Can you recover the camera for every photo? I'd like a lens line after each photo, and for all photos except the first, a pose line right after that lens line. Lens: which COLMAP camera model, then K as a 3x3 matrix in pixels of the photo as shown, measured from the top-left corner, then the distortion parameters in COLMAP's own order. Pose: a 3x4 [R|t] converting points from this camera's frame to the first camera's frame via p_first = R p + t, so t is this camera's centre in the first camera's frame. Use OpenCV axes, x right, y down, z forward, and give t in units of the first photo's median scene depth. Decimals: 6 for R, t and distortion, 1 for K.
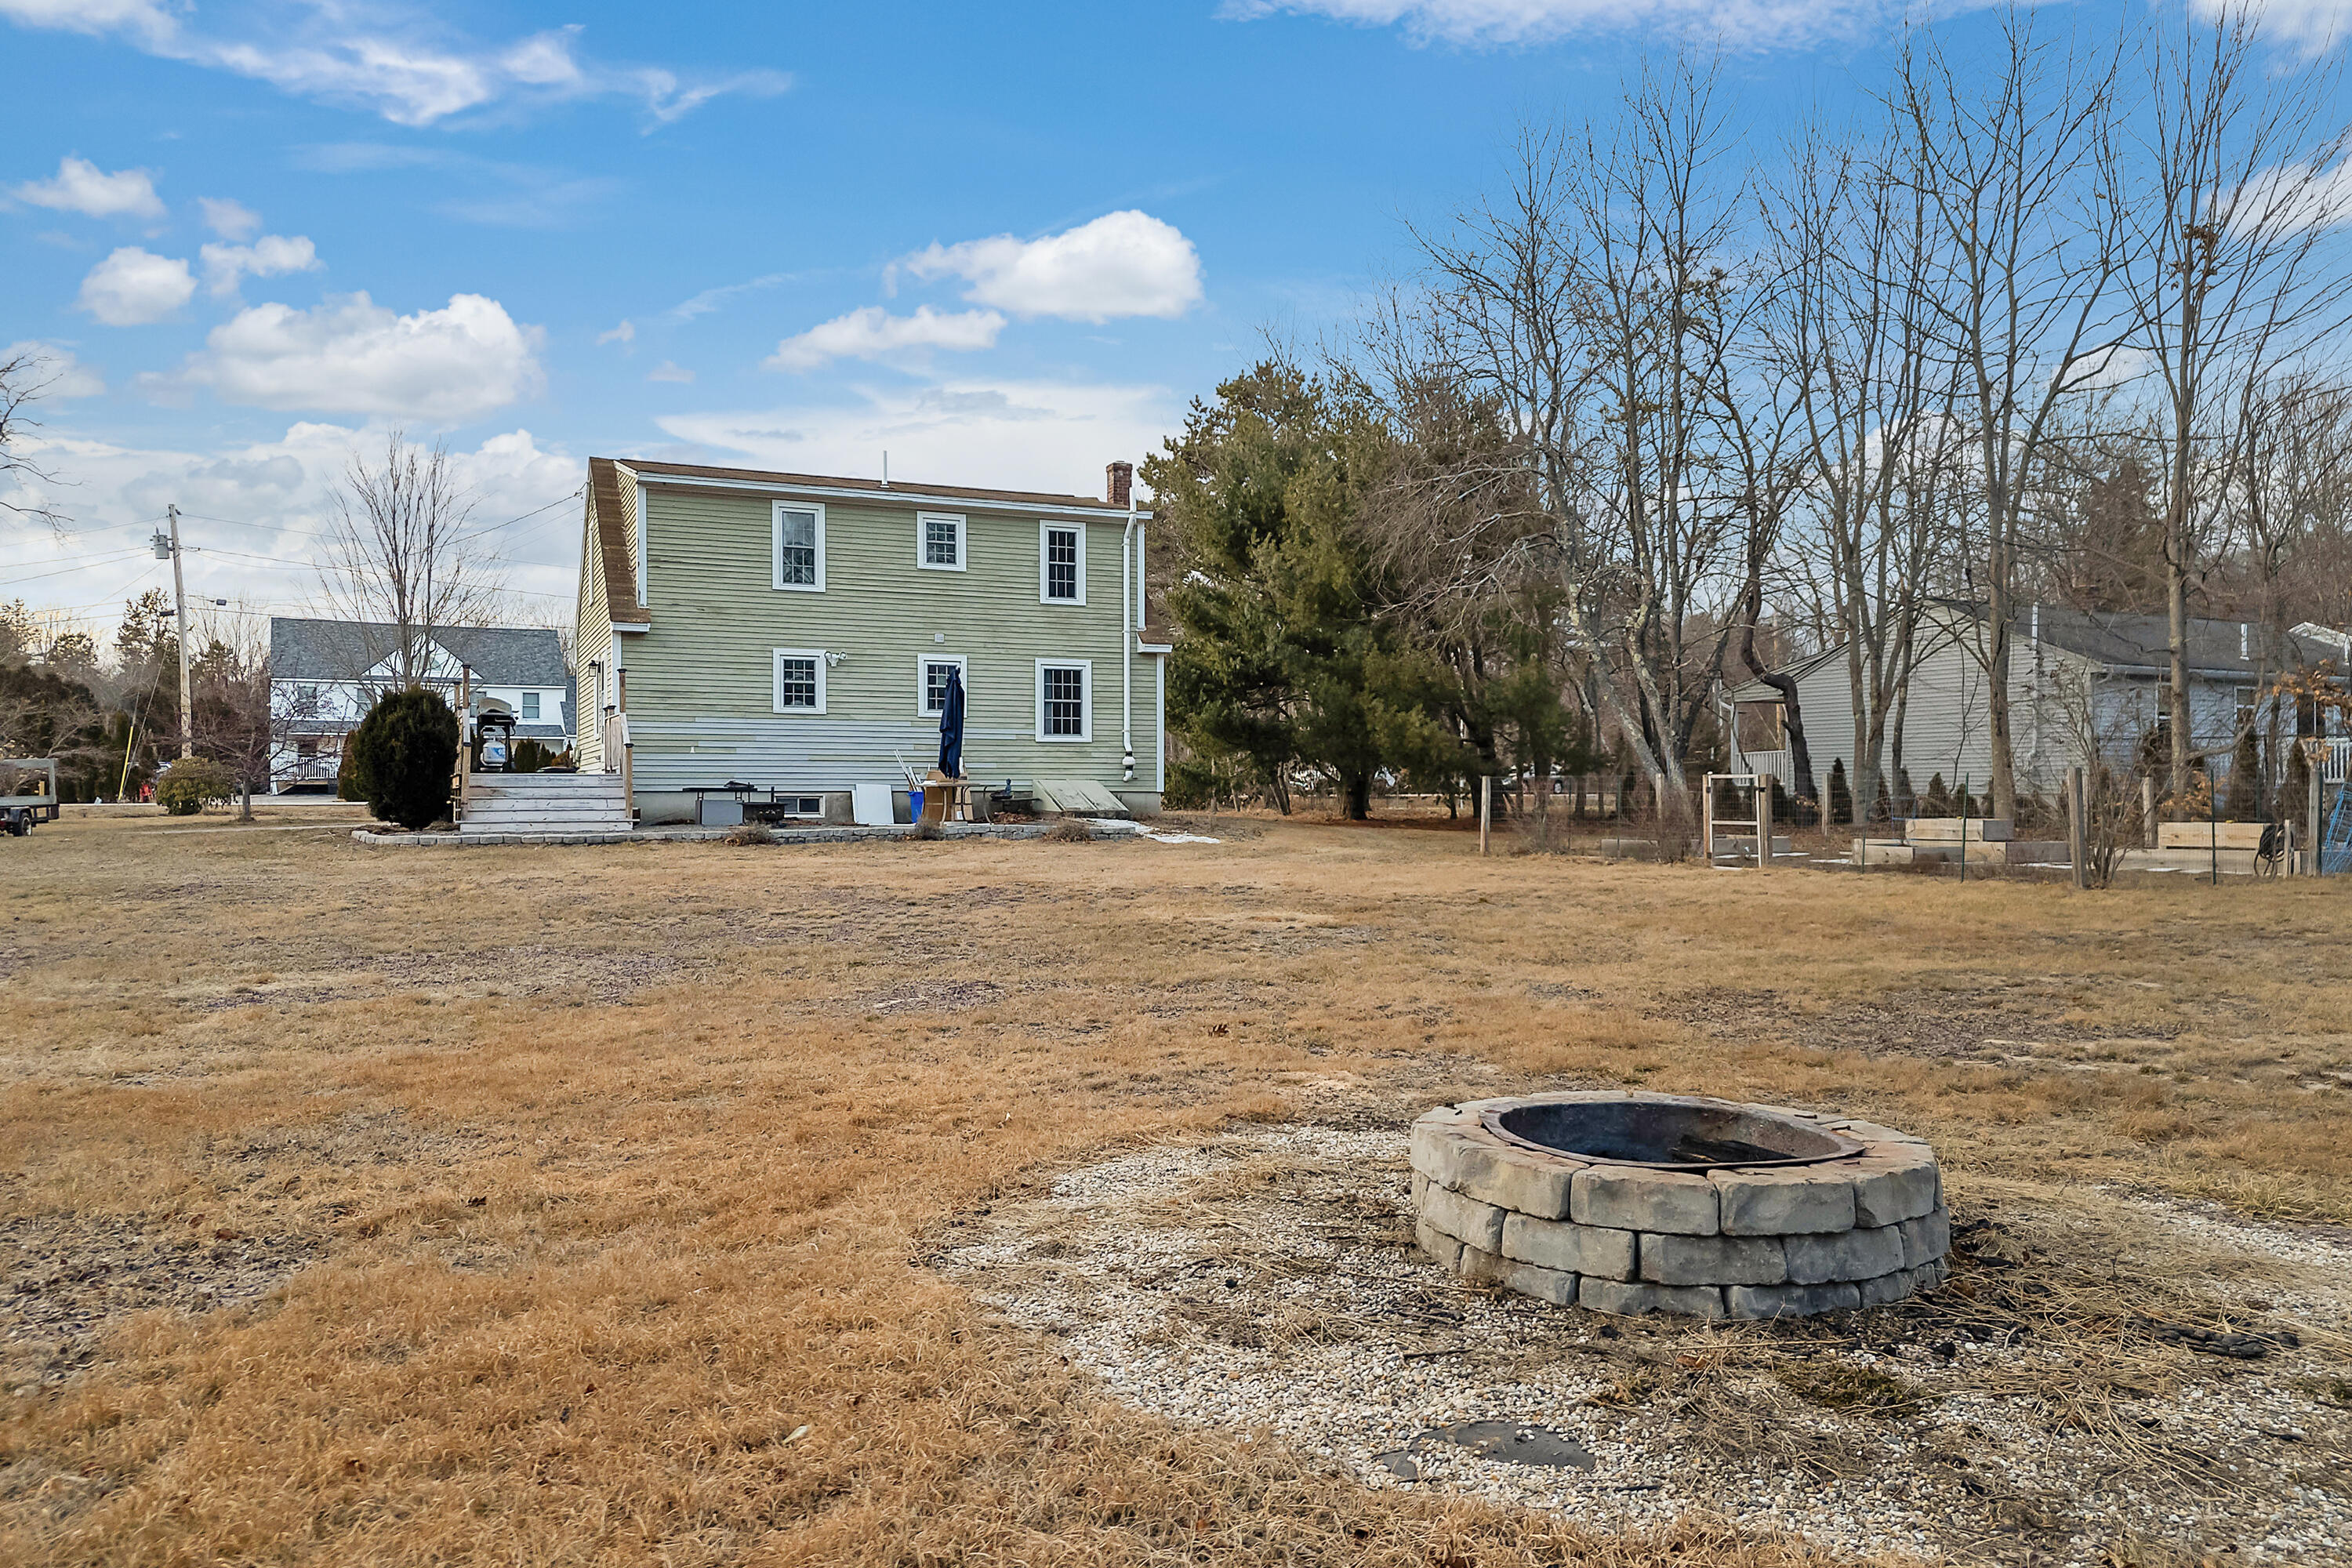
lens RADIAL K [[1731.3, 0, 1175.8], [0, 1731.3, 786.9], [0, 0, 1]] dist [0.008020, 0.000272]
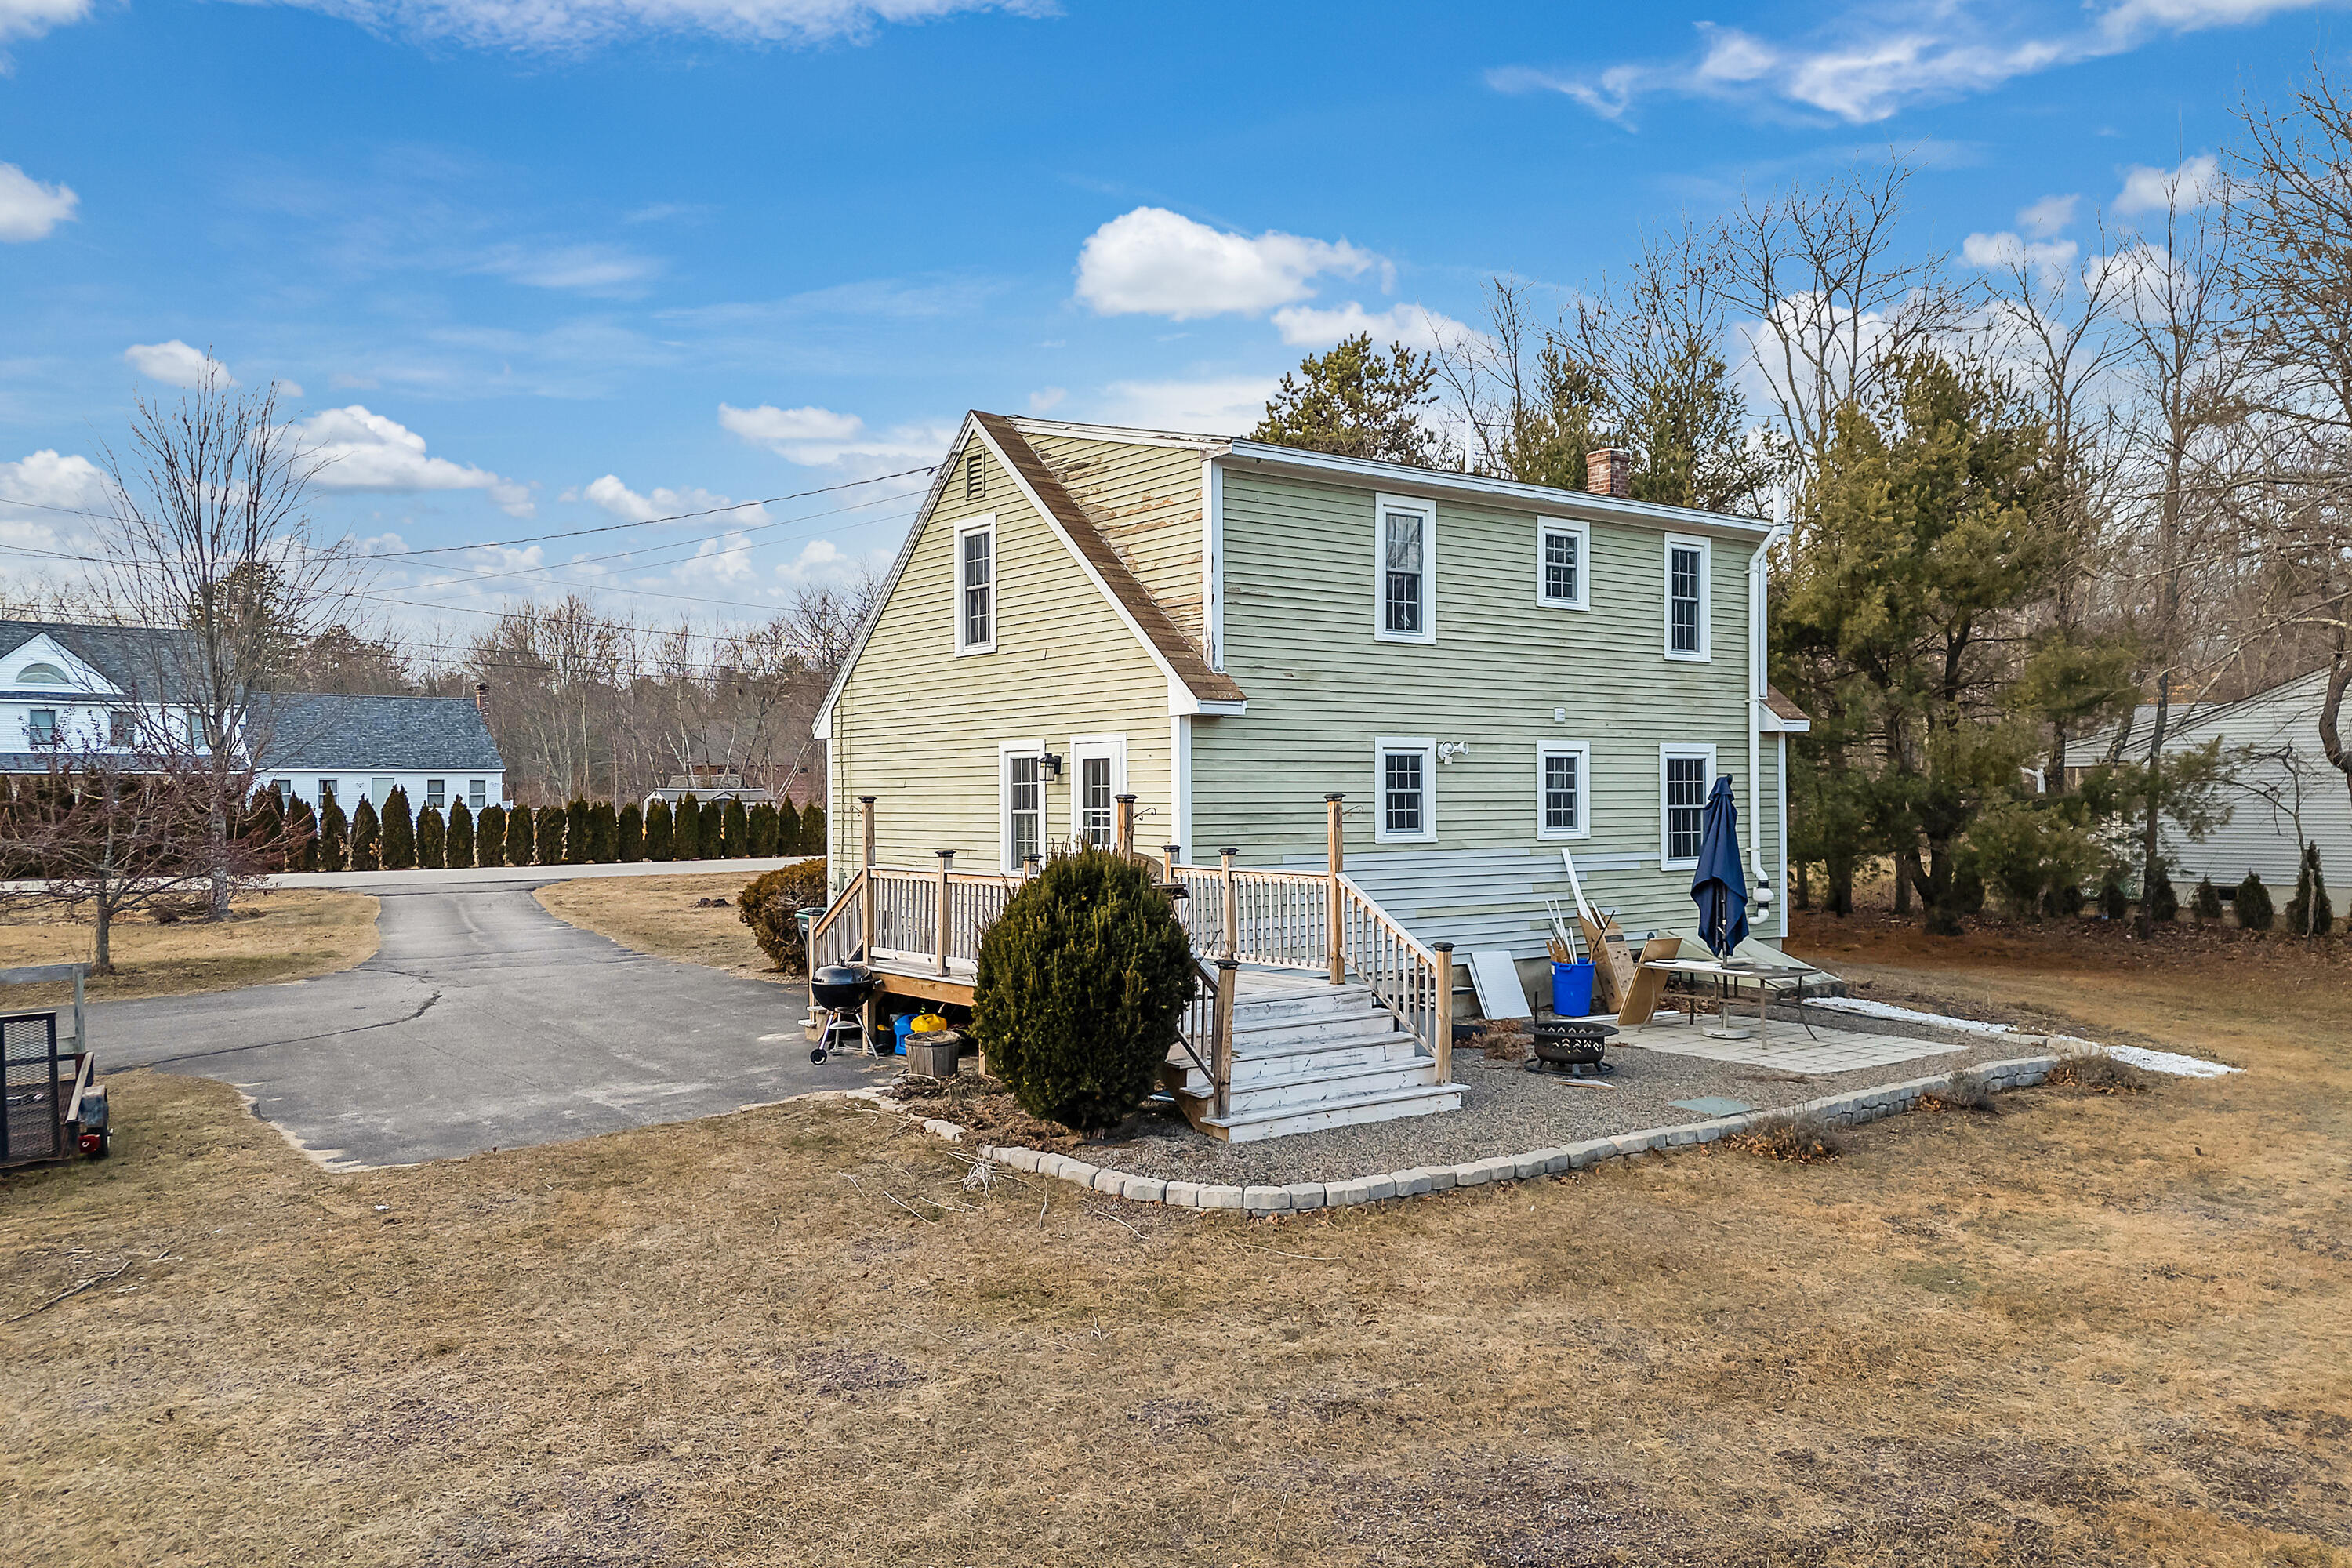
lens RADIAL K [[1731.3, 0, 1175.9], [0, 1731.3, 786.9], [0, 0, 1]] dist [0.008020, 0.000272]
pose [[0.989464, 0.004213, 0.144716, -0.366483], [-0.004814, 0.999981, 0.003806, -0.060854], [-0.144698, -0.004463, 0.989466, 0.385929]]
